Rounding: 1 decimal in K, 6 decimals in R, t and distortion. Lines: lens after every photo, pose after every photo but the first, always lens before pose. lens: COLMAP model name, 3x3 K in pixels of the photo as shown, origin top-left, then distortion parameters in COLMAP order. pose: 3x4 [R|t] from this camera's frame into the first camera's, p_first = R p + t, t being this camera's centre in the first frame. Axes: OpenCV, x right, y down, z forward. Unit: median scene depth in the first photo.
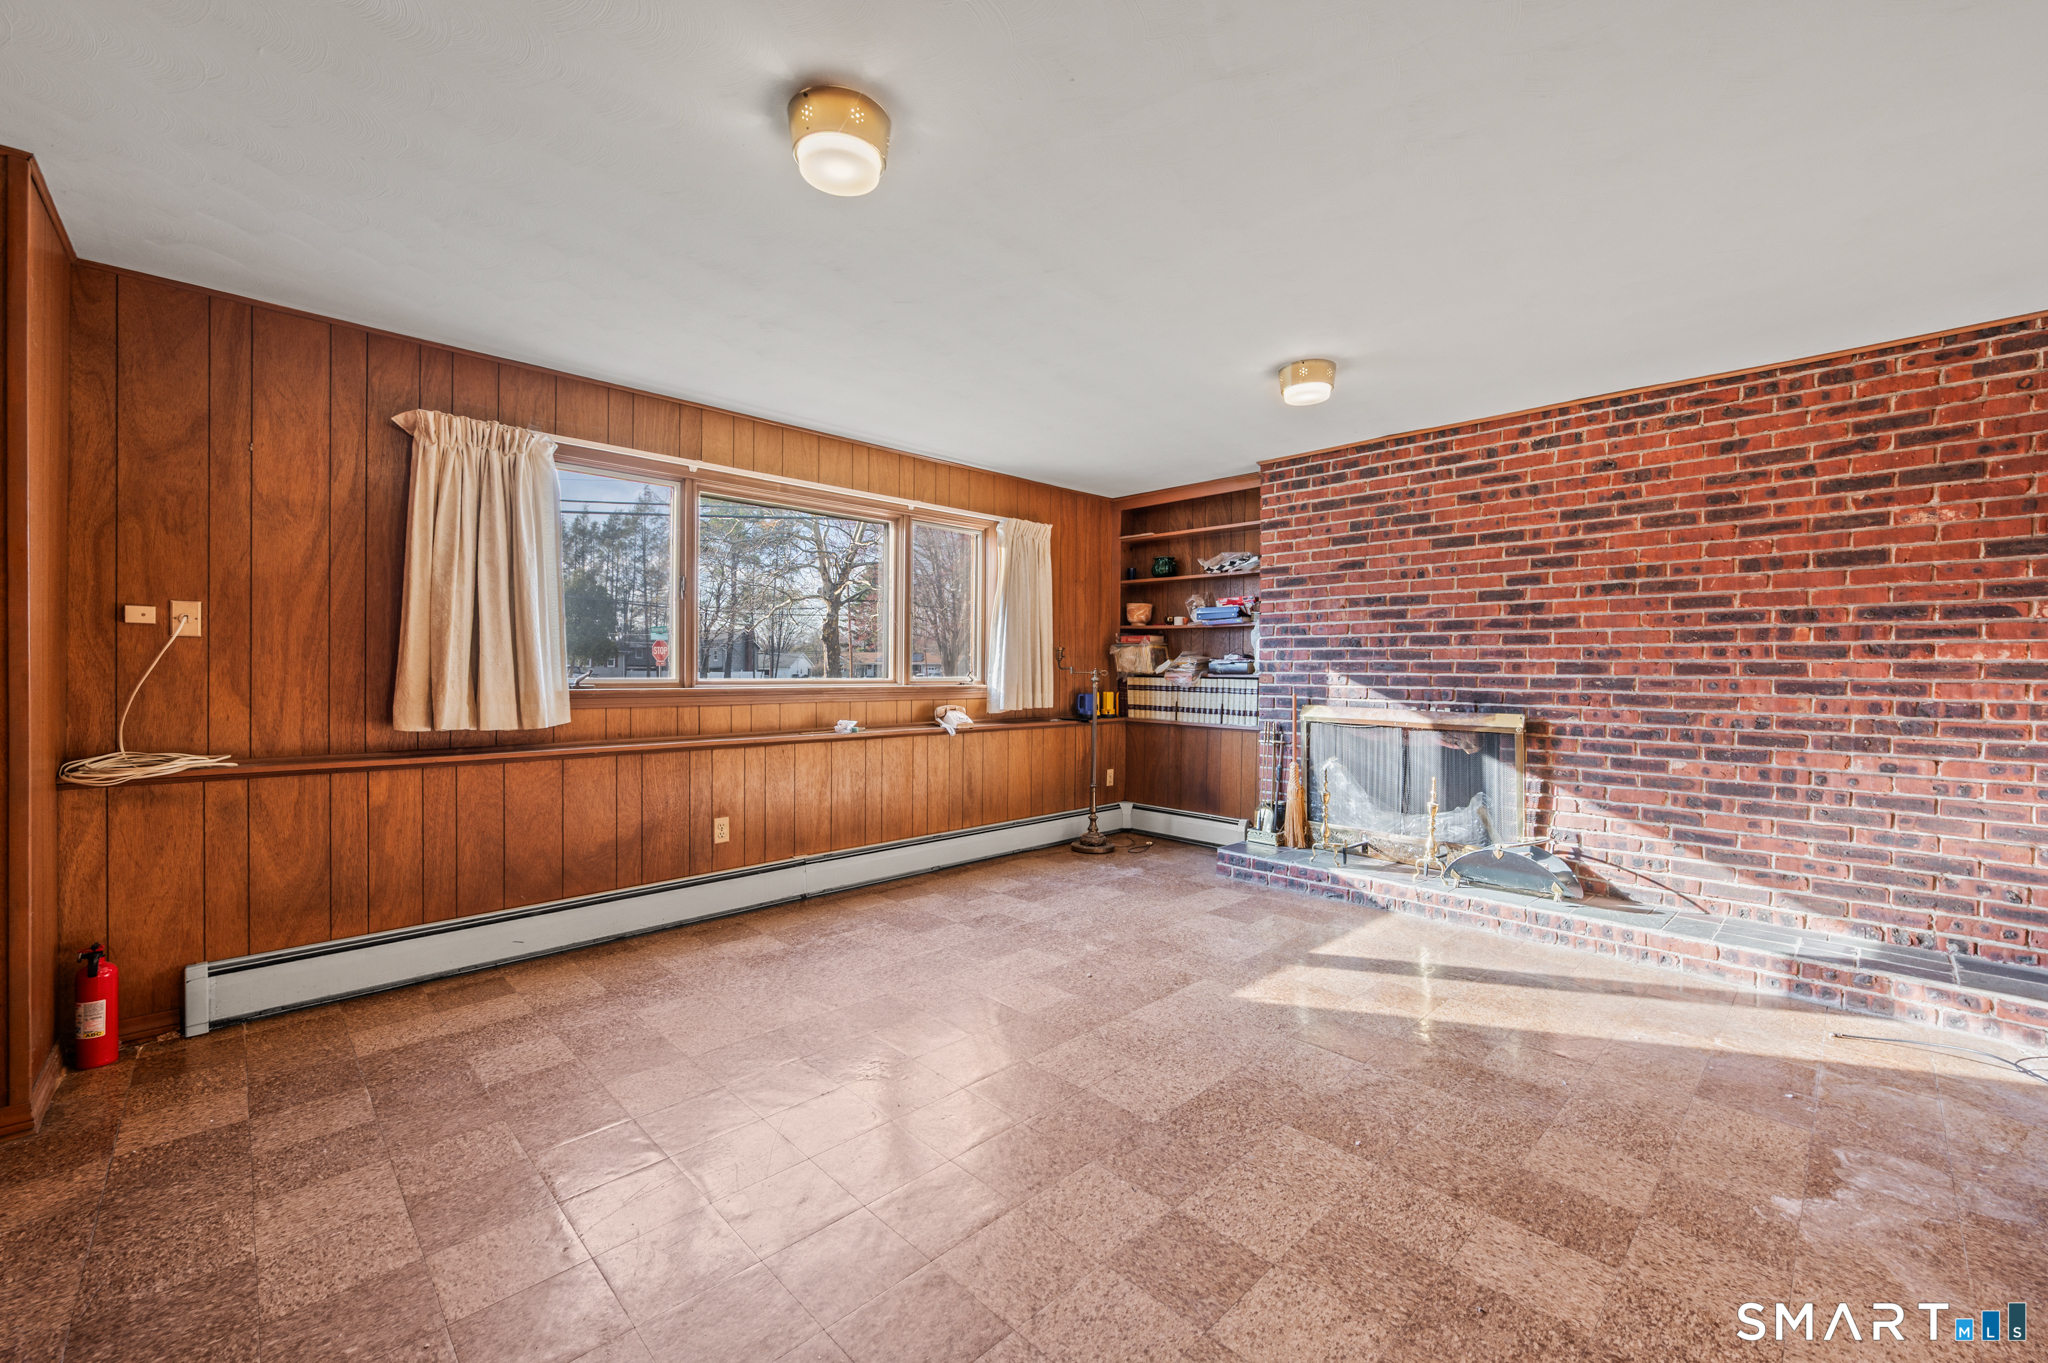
lens RADIAL K [[819.2, 0, 1042.1], [0, 819.2, 667.7], [0, 0, 1]] dist [-0.002576, 0.001290]
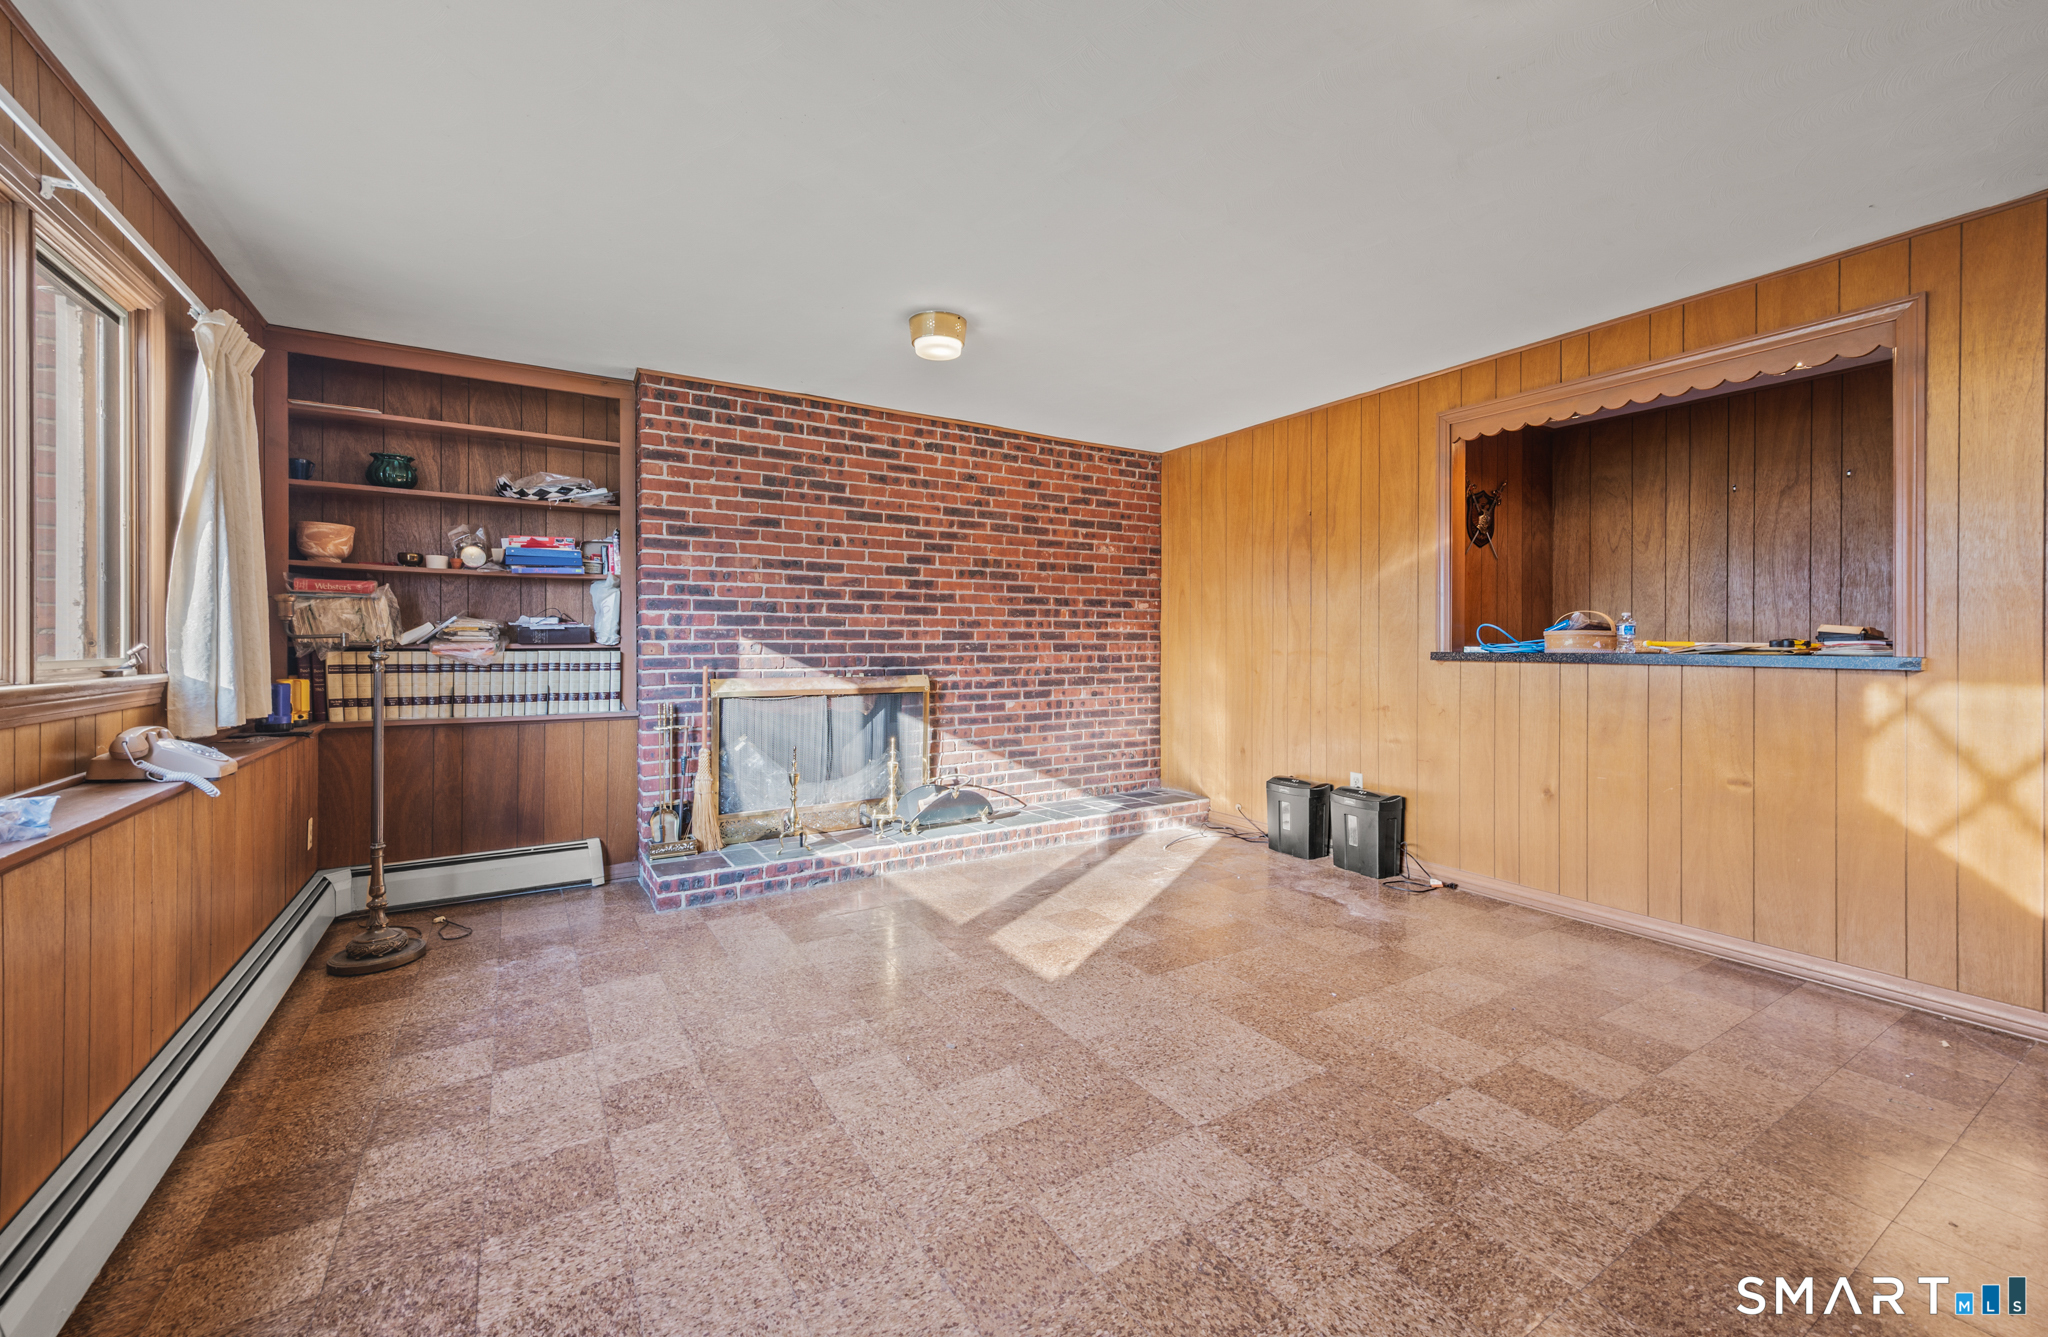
lens RADIAL K [[808.9, 0, 1016.0], [0, 808.9, 642.9], [0, 0, 1]] dist [0.009216, -0.000204]
pose [[0.230307, -0.010034, 0.973066, -0.556011], [0.000161, 0.999947, 0.010273, -0.000541], [-0.973118, -0.002209, 0.230297, 0.664536]]
